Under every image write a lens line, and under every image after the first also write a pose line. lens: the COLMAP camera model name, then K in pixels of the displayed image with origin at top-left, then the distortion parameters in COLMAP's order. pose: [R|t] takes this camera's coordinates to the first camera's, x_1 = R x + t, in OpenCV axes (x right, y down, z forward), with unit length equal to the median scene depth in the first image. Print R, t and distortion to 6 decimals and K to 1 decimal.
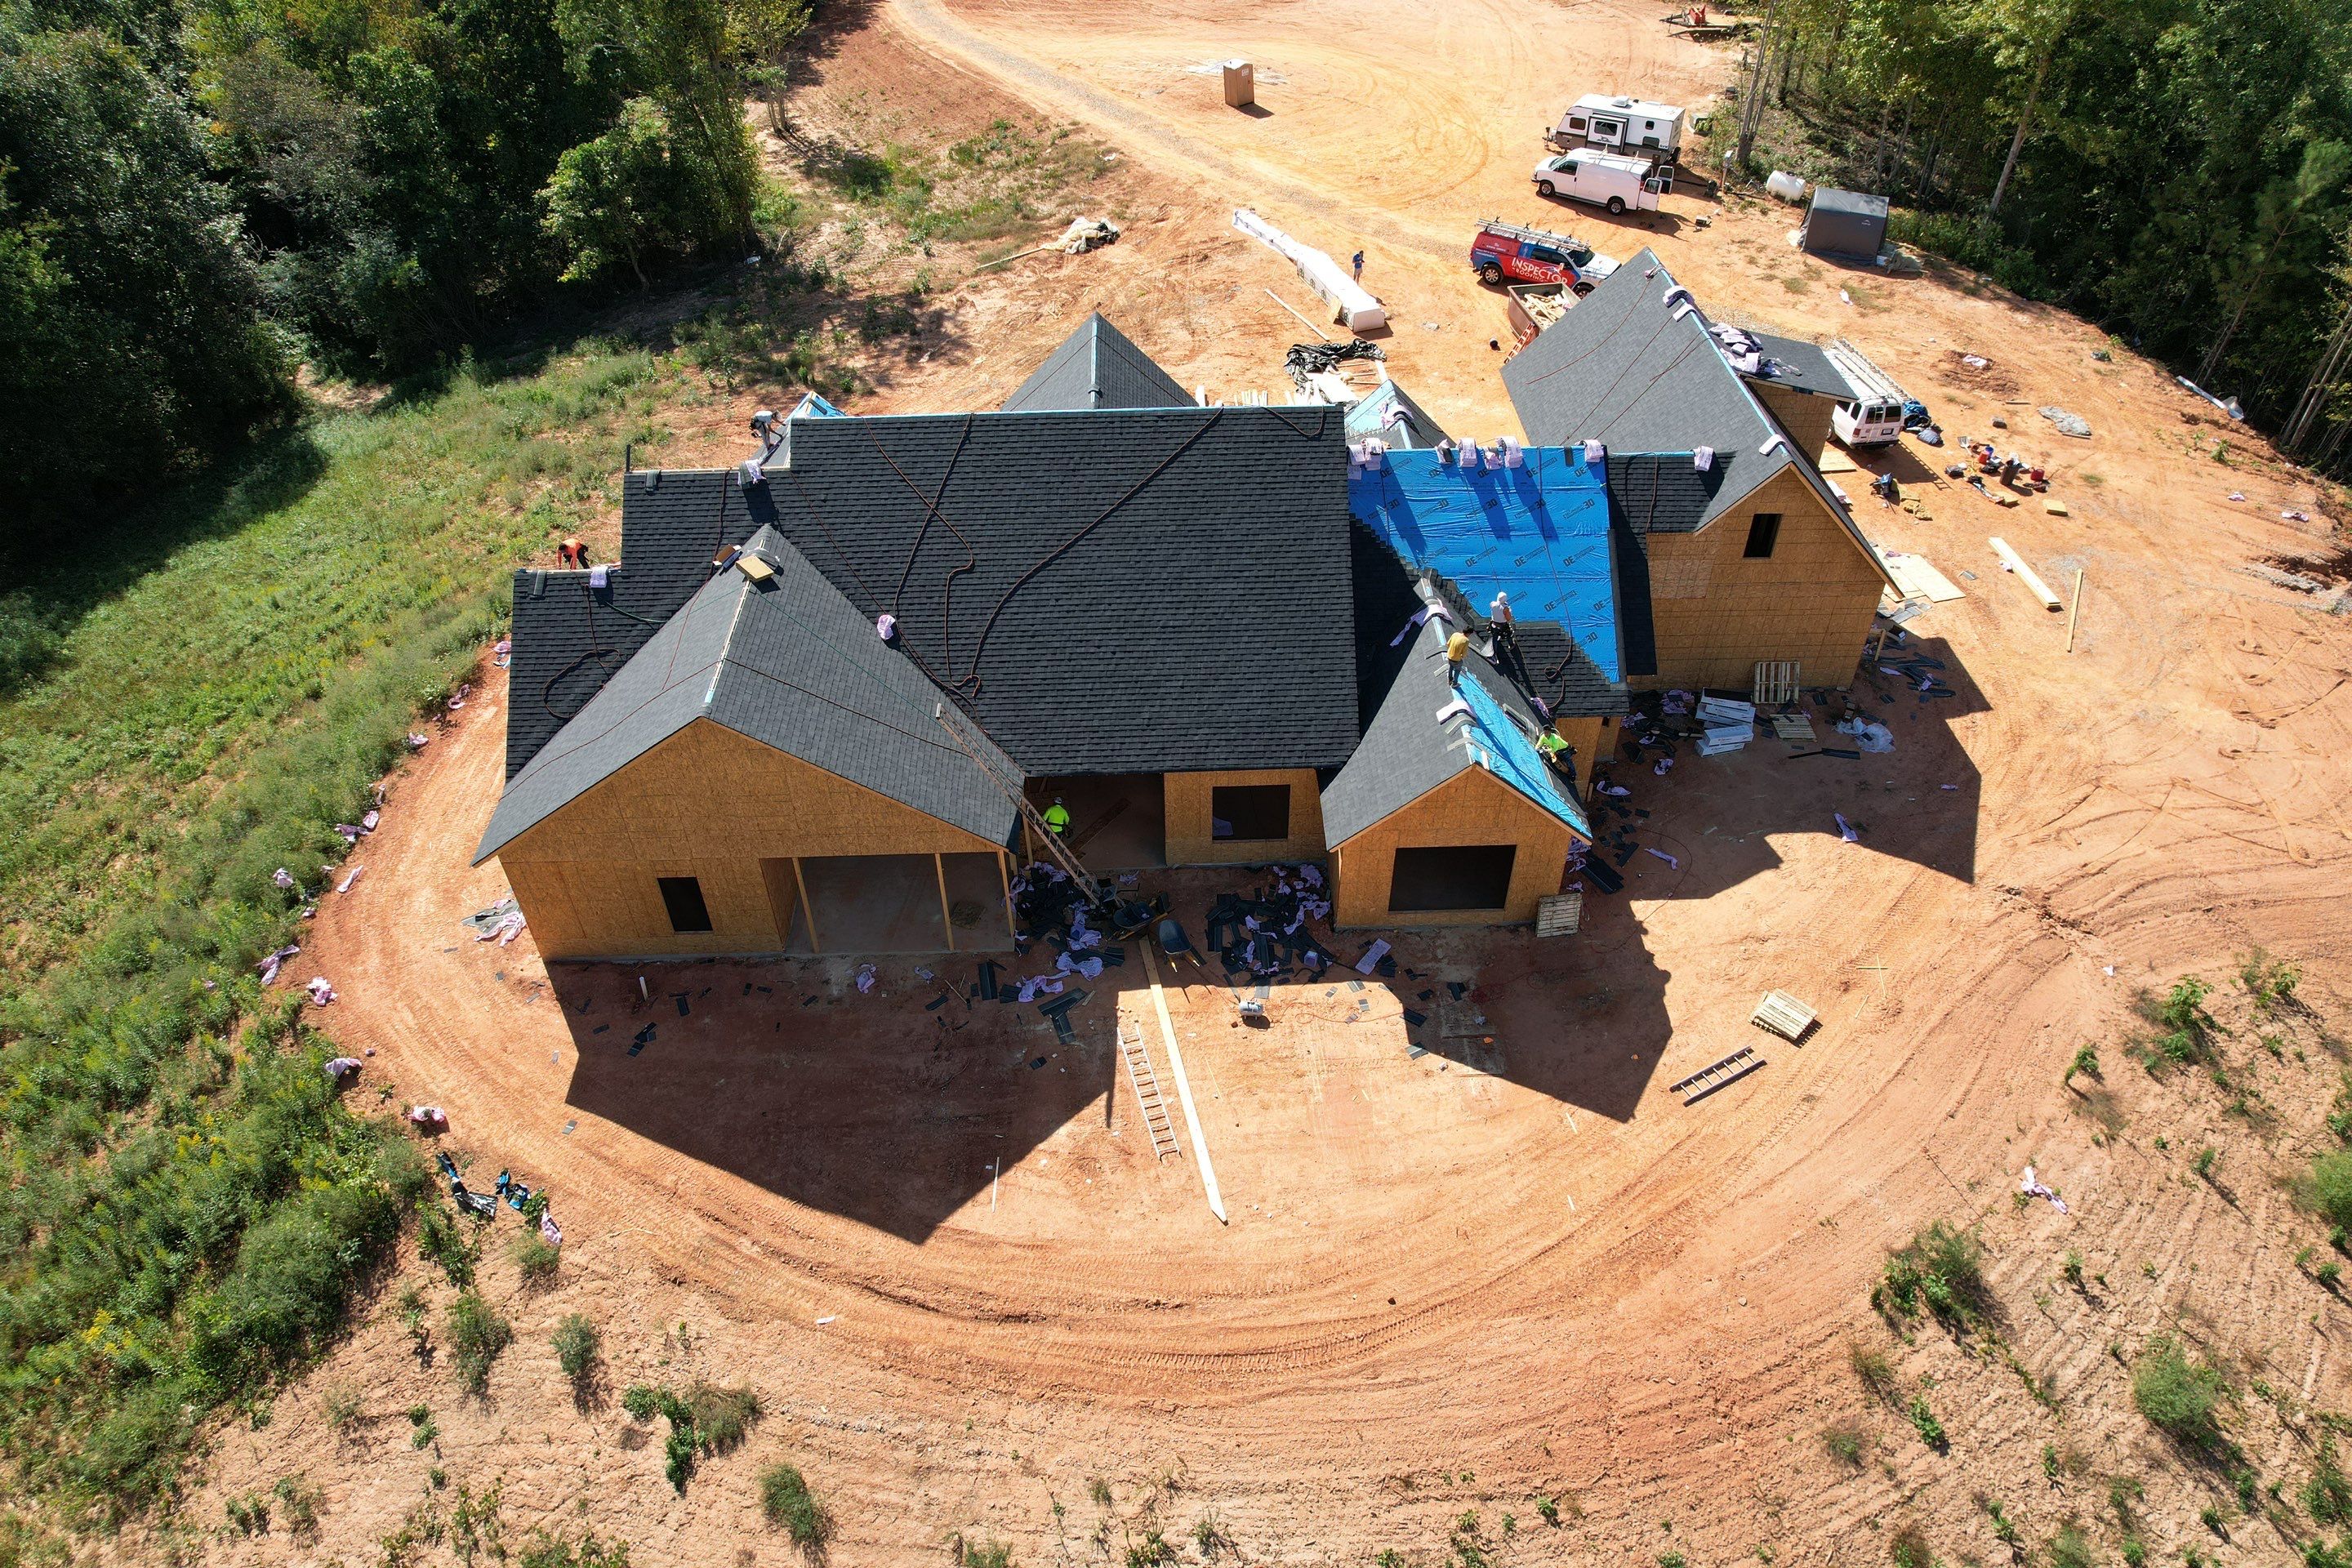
lens RADIAL K [[1496.7, 0, 1197.9], [0, 1496.7, 781.9], [0, 0, 1]] dist [-0.074518, 0.065816]
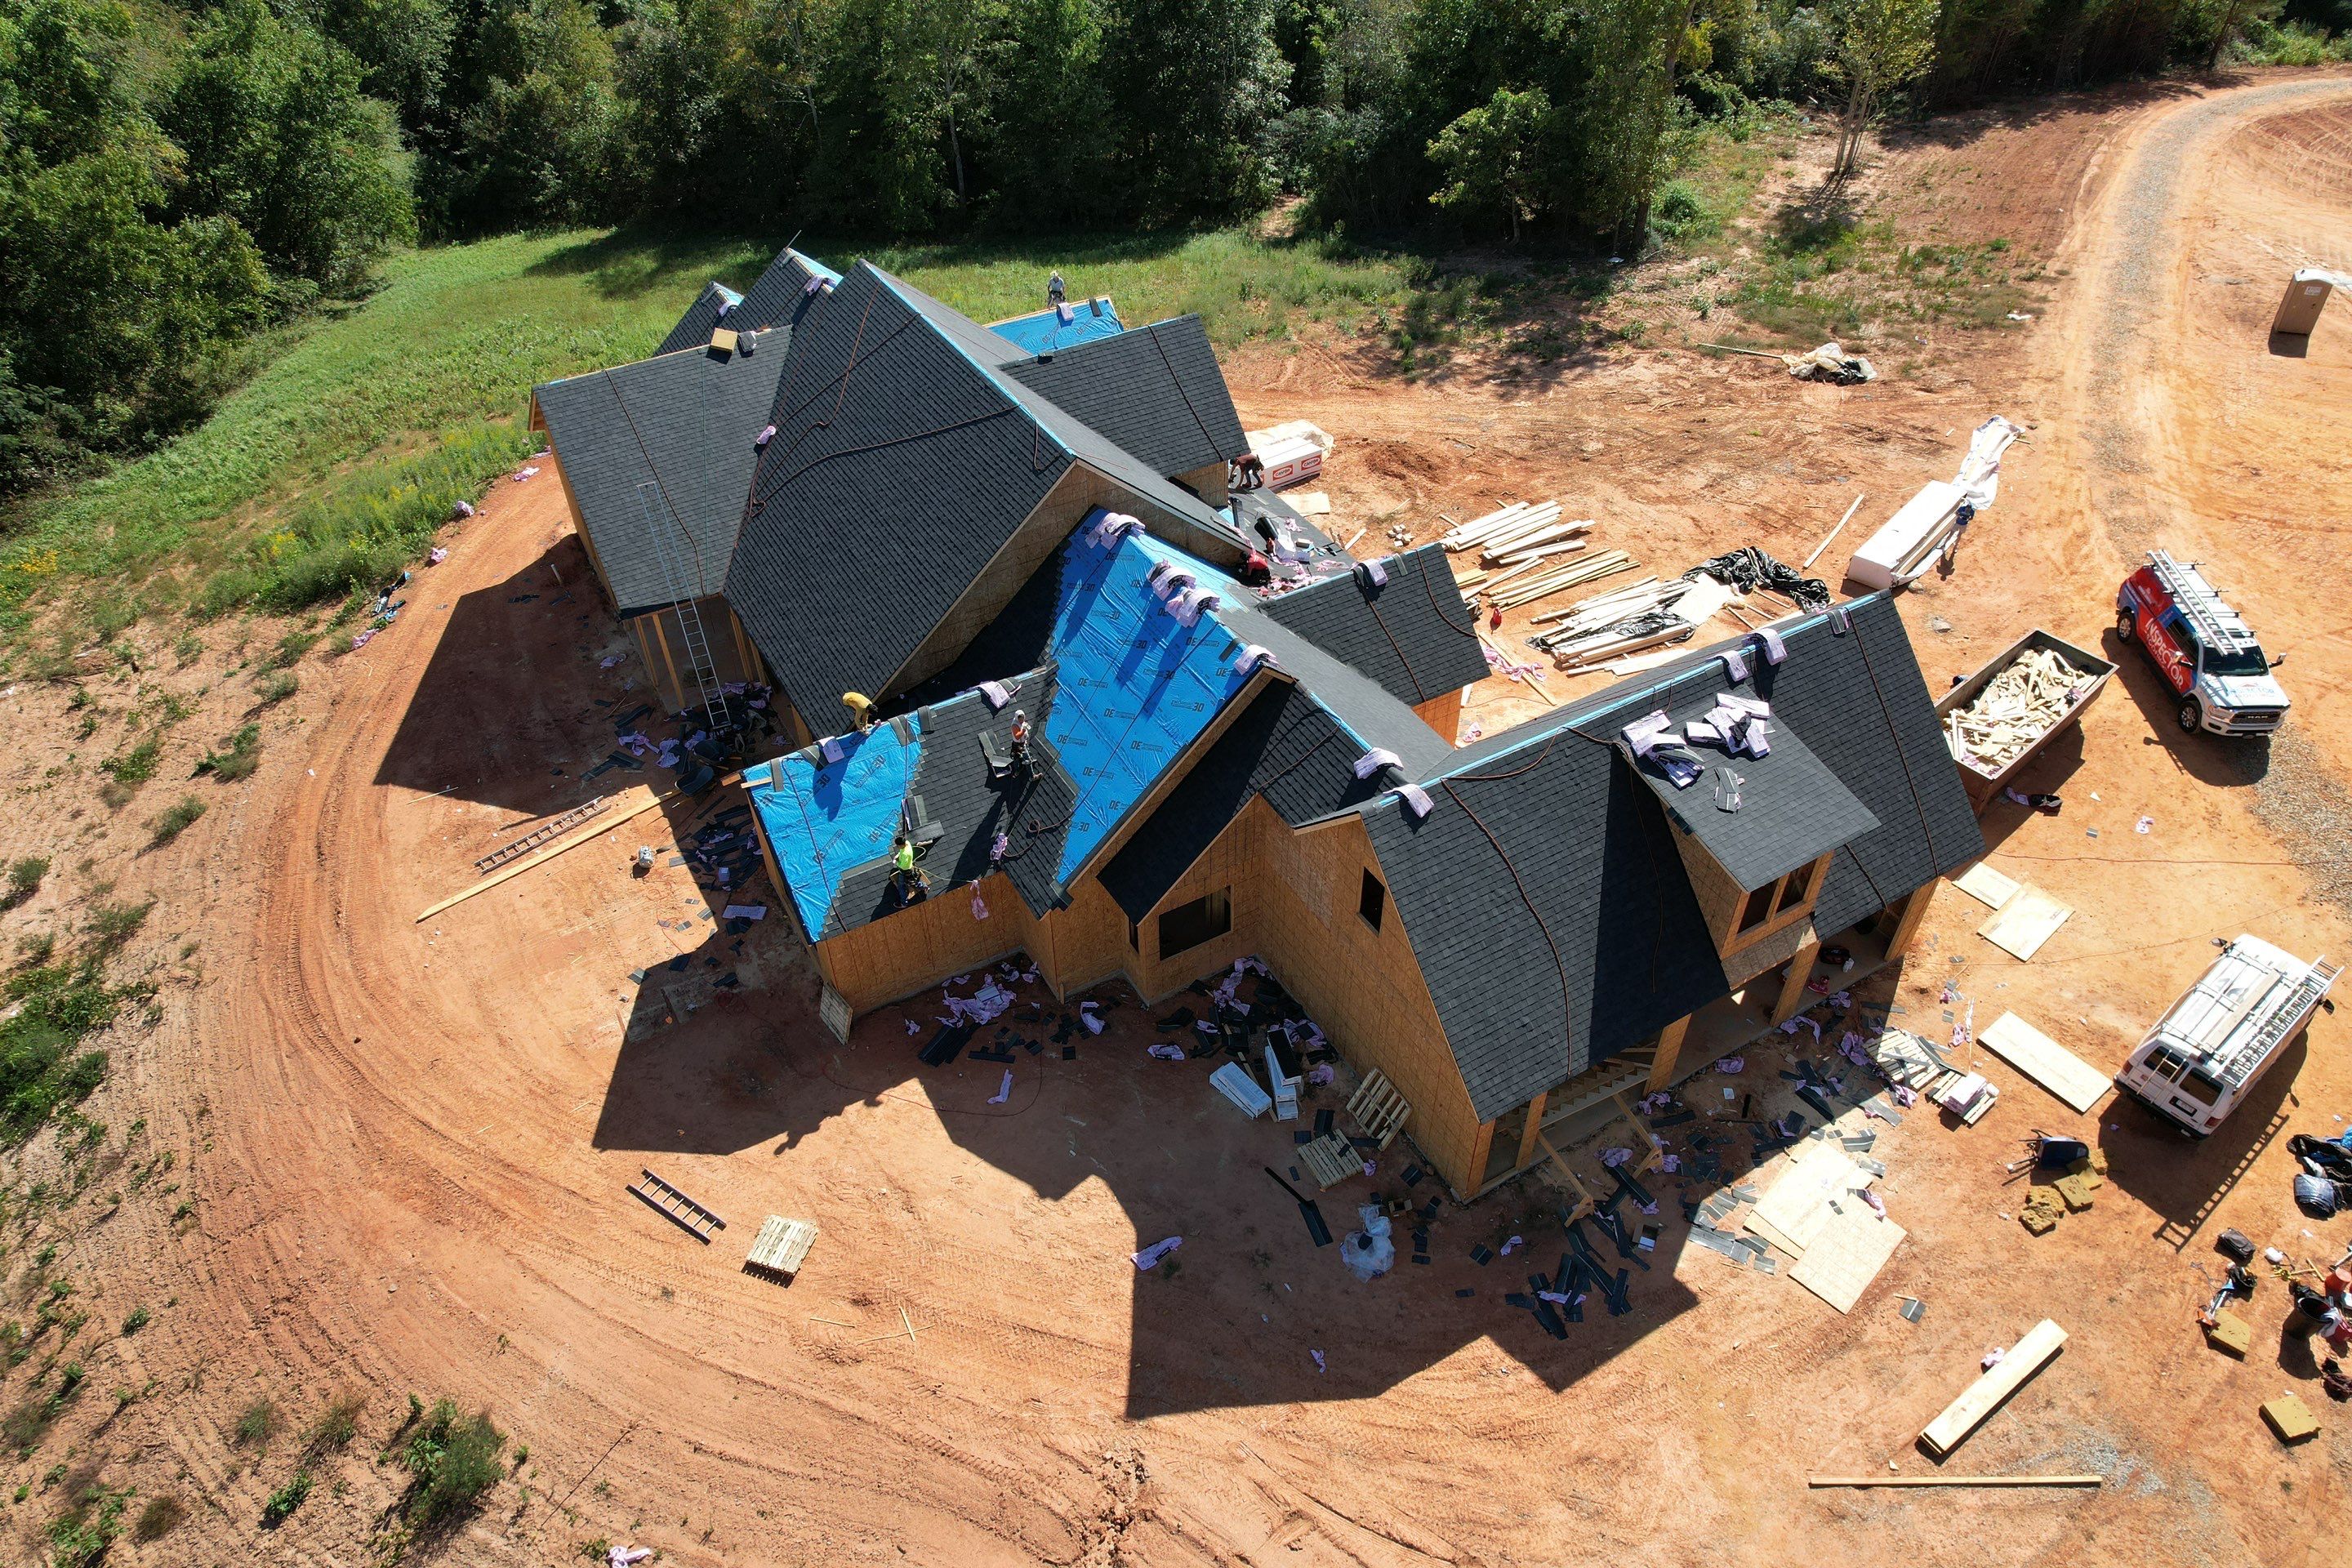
lens RADIAL K [[1496.7, 0, 1197.9], [0, 1496.7, 781.9], [0, 0, 1]] dist [-0.074518, 0.065816]
pose [[0.479670, 0.580256, -0.658195, 0.989771], [-0.578428, 0.773164, 0.260073, -0.441928], [0.659801, 0.255970, 0.706500, 0.523764]]
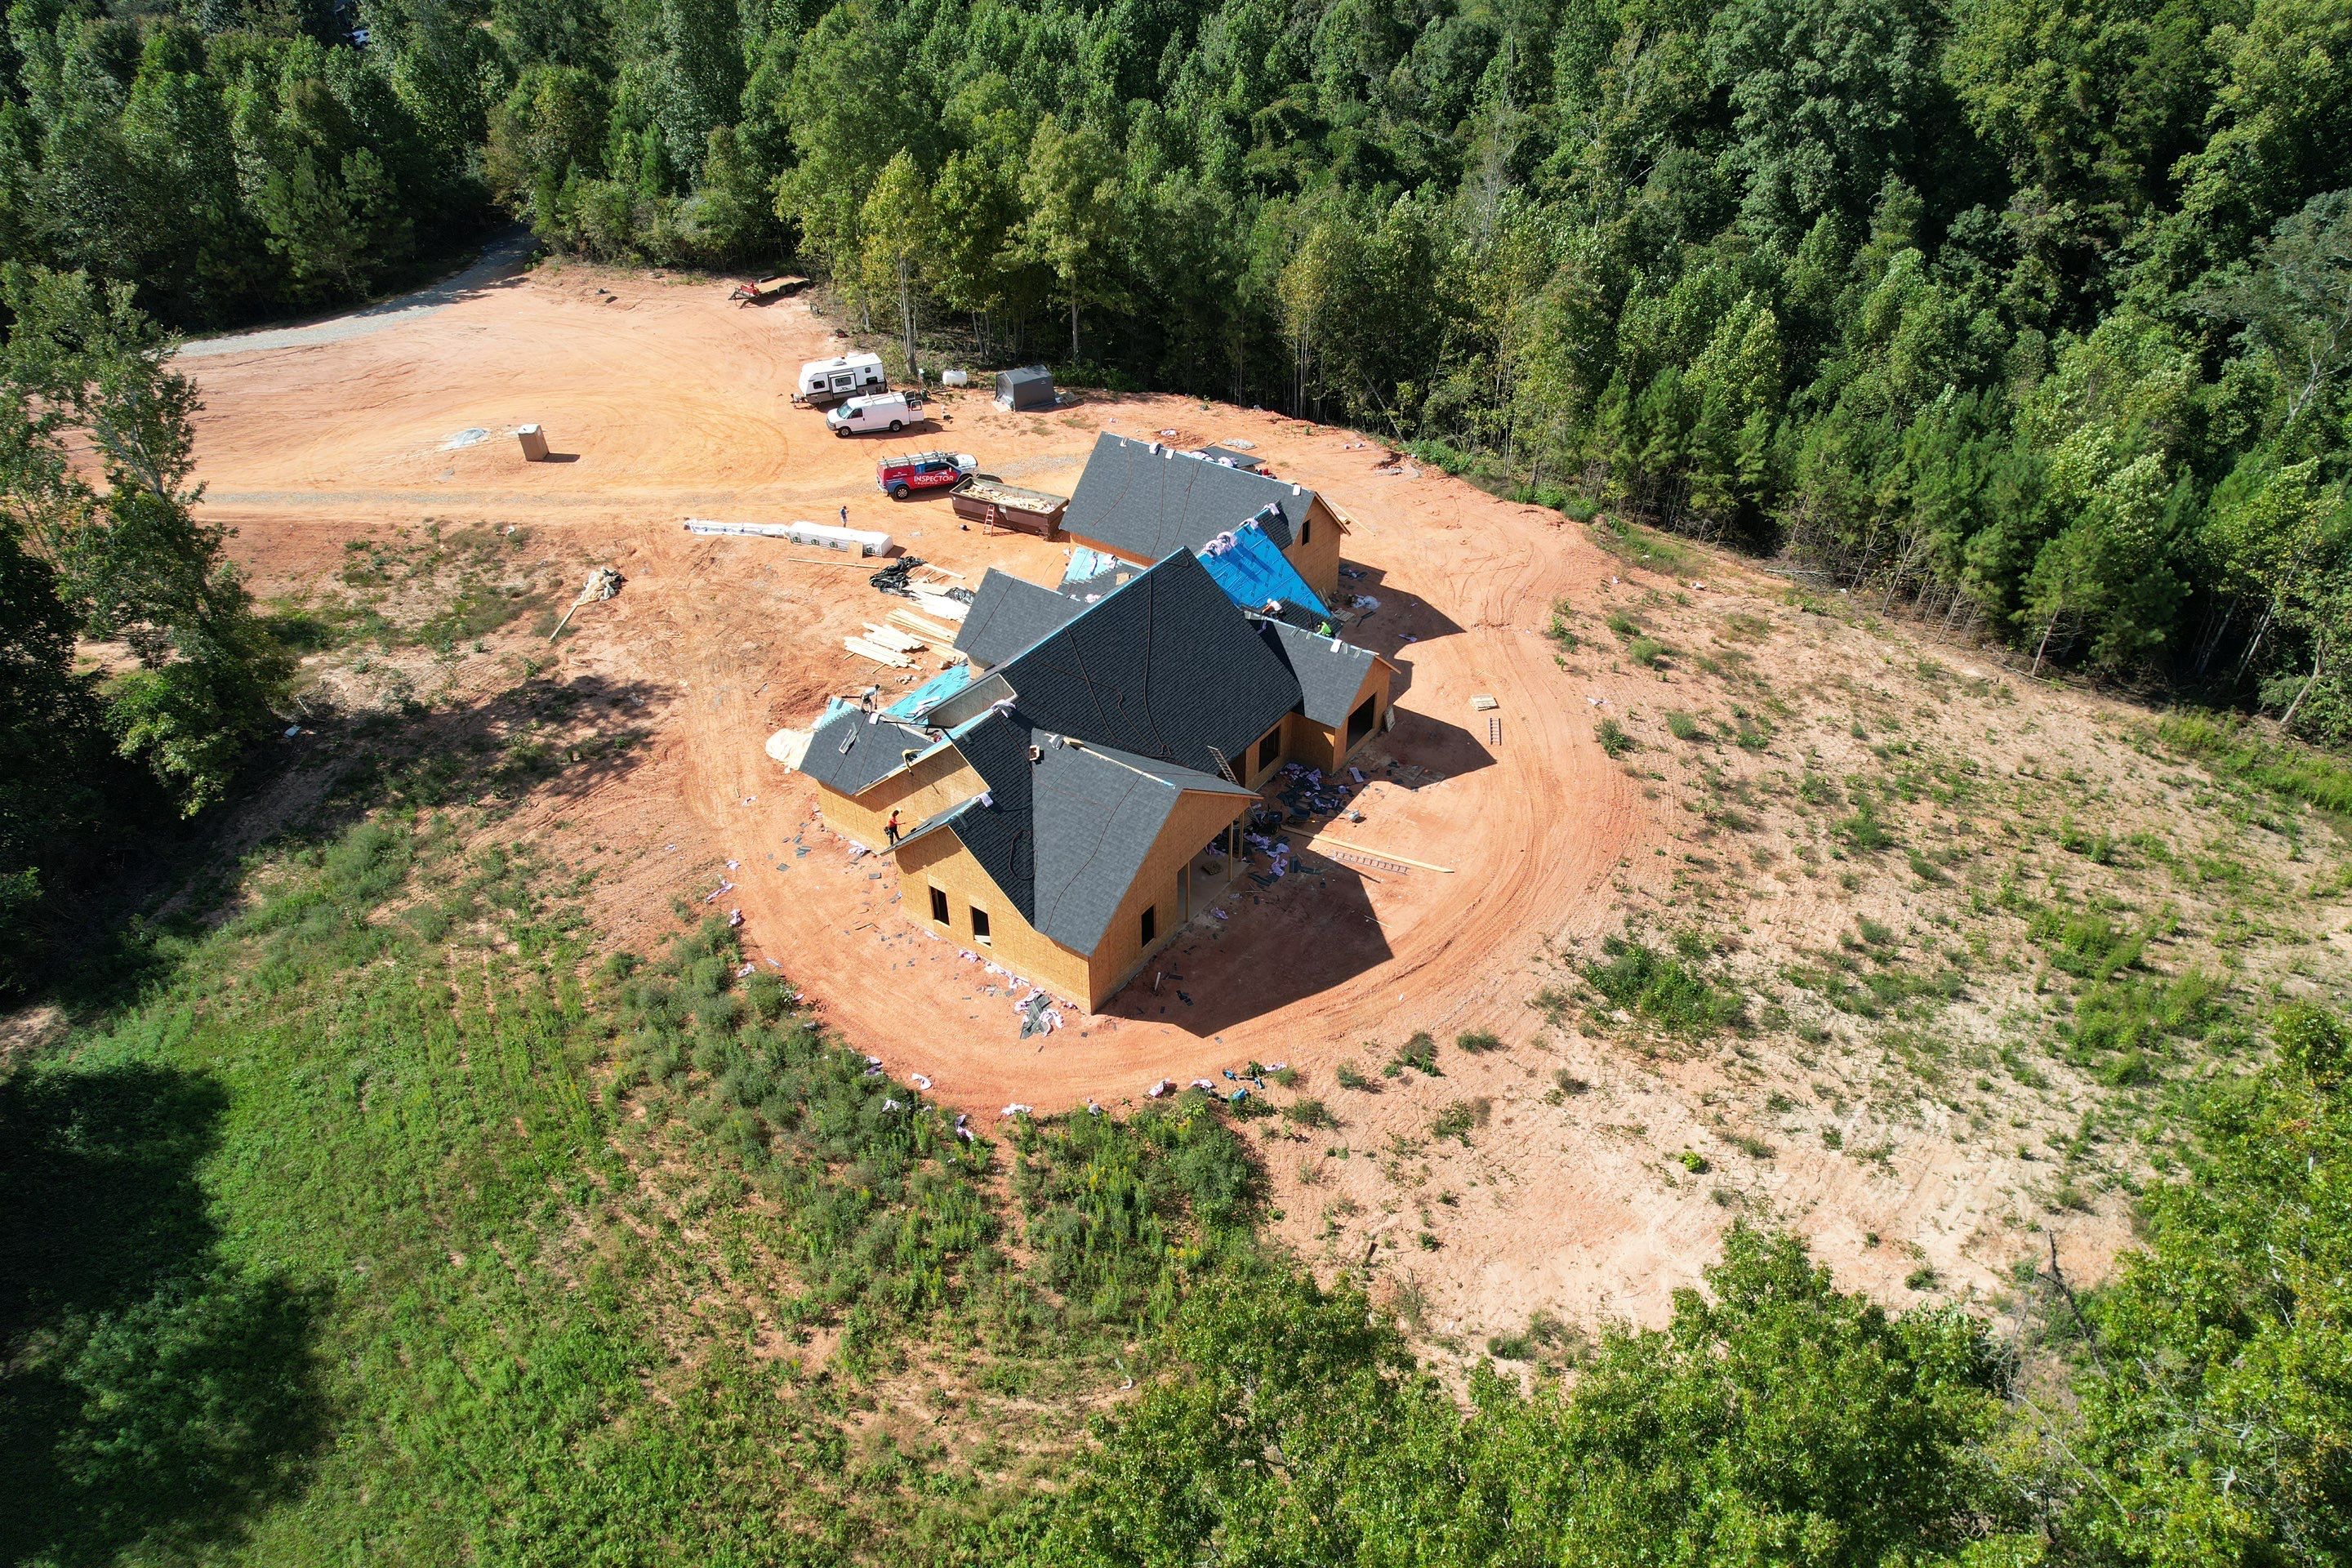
lens RADIAL K [[1496.7, 0, 1197.9], [0, 1496.7, 781.9], [0, 0, 1]] dist [-0.074518, 0.065816]
pose [[0.593657, -0.468584, 0.654218, -1.488239], [0.527819, 0.840406, 0.122982, -0.263062], [-0.607436, 0.272300, 0.746240, -0.406384]]
